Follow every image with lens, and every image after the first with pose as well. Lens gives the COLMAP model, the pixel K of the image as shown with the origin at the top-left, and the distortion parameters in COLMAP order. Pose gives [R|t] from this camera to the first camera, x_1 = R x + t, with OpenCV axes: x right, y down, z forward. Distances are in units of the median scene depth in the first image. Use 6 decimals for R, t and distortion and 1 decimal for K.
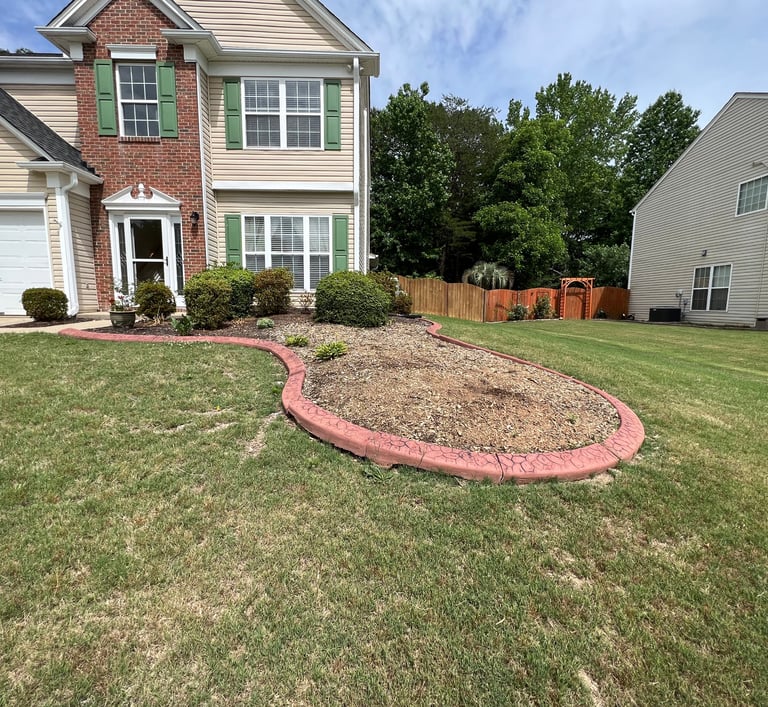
lens RADIAL K [[398.4, 0, 386.4], [0, 398.4, 352.7], [0, 0, 1]] dist [-0.001649, 0.002406]
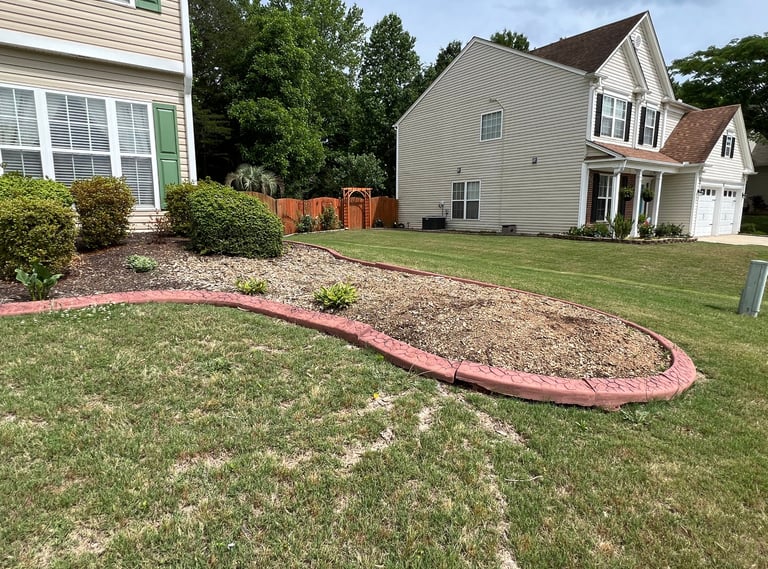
lens RADIAL K [[441.4, 0, 379.5], [0, 441.4, 283.0], [0, 0, 1]] dist [0.000010, -0.001196]
pose [[0.818146, -0.100452, 0.566168, -0.172068], [0.075092, 0.994855, 0.067999, -0.025918], [-0.570086, -0.013118, 0.821480, 0.061384]]
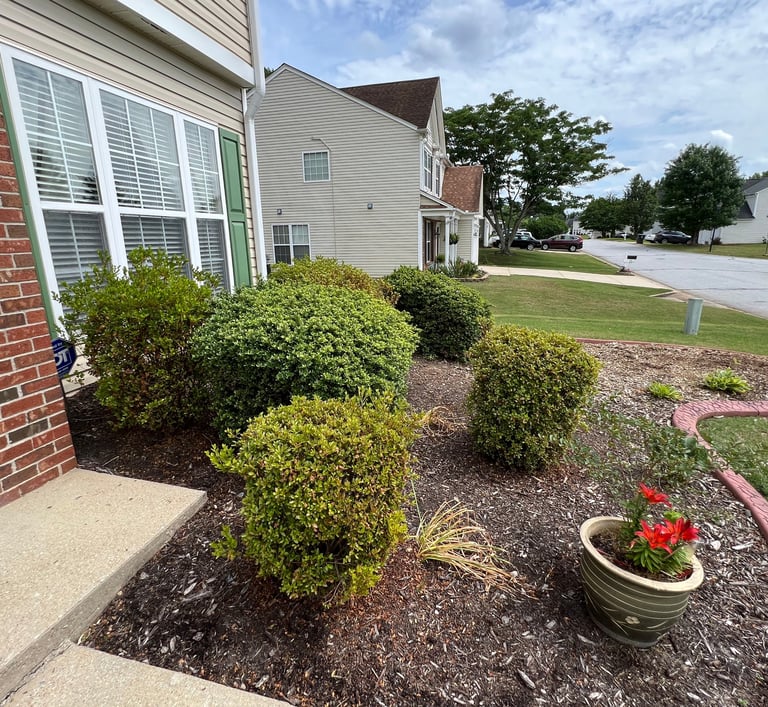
lens RADIAL K [[443.6, 0, 386.8], [0, 443.6, 355.1], [0, 0, 1]] dist [0.002172, 0.000580]
pose [[0.255077, -0.259193, 0.931534, -0.369280], [0.138550, 0.963258, 0.230081, -0.115053], [-0.956943, 0.070376, 0.281616, 0.423619]]
